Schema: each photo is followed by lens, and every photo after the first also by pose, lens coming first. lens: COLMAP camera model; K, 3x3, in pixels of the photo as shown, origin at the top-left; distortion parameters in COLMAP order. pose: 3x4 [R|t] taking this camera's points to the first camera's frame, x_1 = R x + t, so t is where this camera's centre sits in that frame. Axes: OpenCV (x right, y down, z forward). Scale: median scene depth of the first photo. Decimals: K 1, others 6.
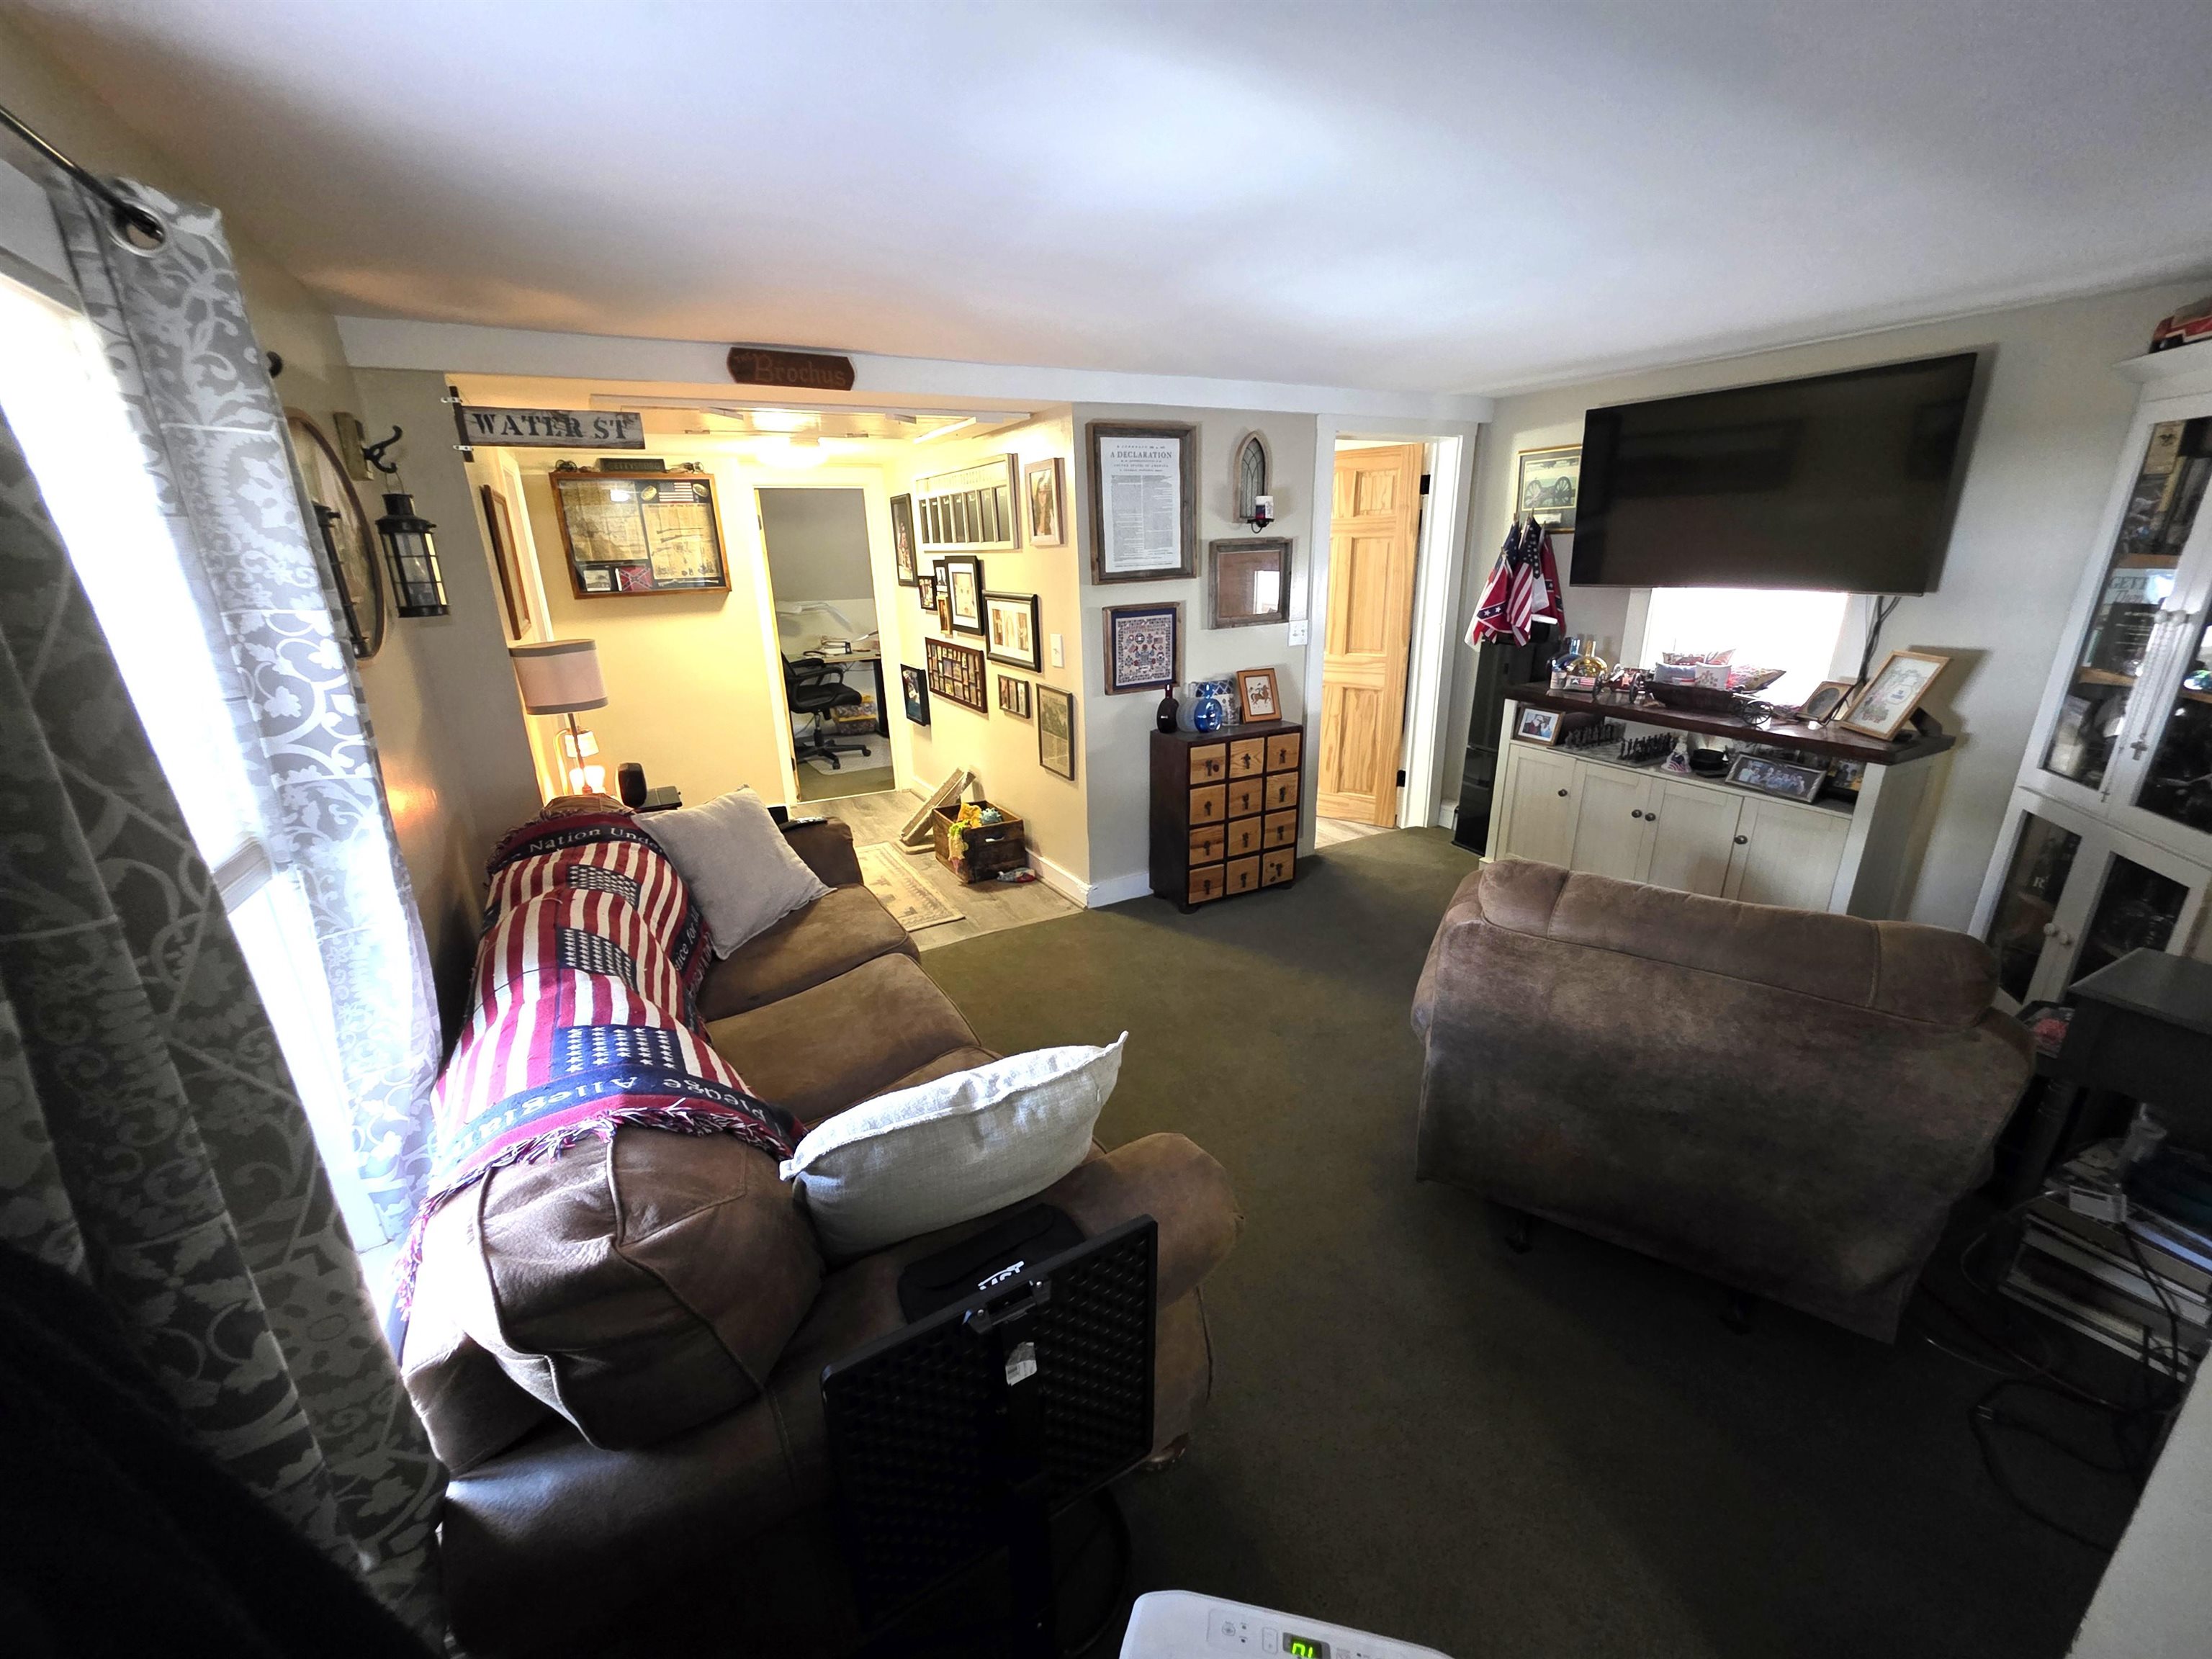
lens RADIAL K [[871.2, 0, 1099.4], [0, 871.2, 827.4], [0, 0, 1]] dist [0.000210, 0.000127]
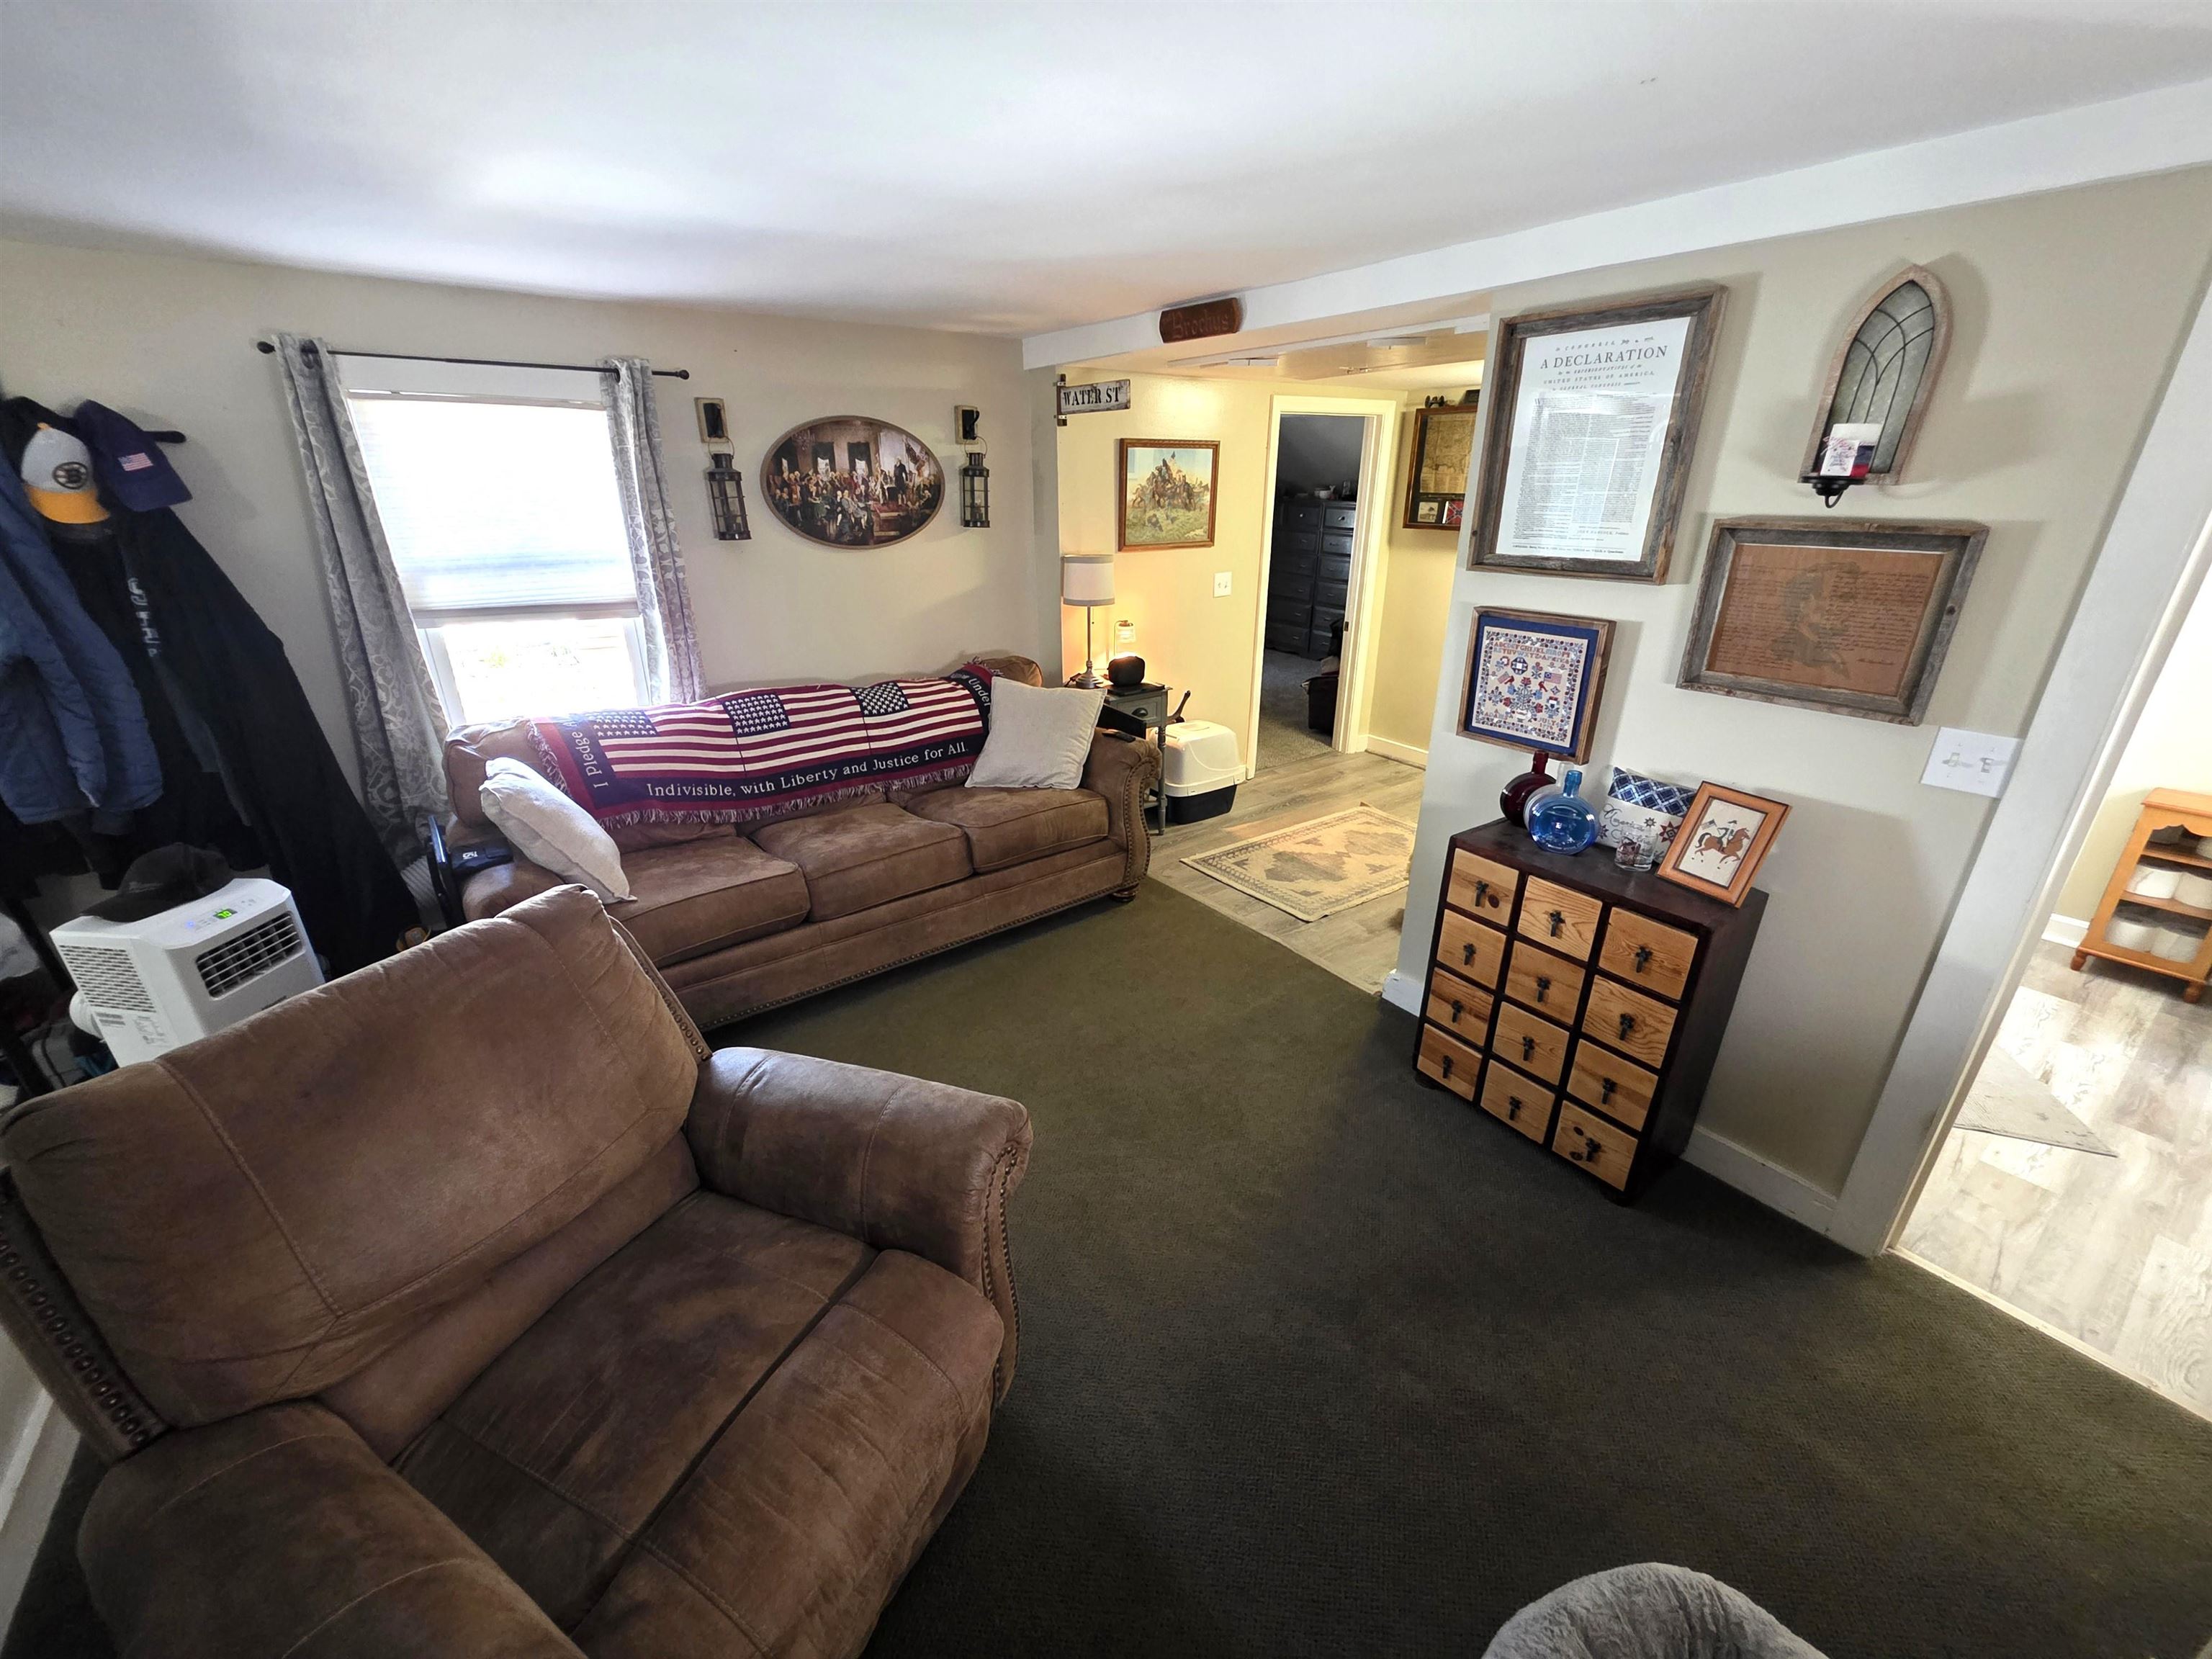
lens RADIAL K [[871.2, 0, 1099.4], [0, 871.2, 827.4], [0, 0, 1]] dist [0.000210, 0.000127]
pose [[0.133470, 0.397738, -0.907739, 0.608591], [-0.311330, 0.886393, 0.342609, -0.229257], [0.940882, 0.236879, 0.242135, 0.578254]]
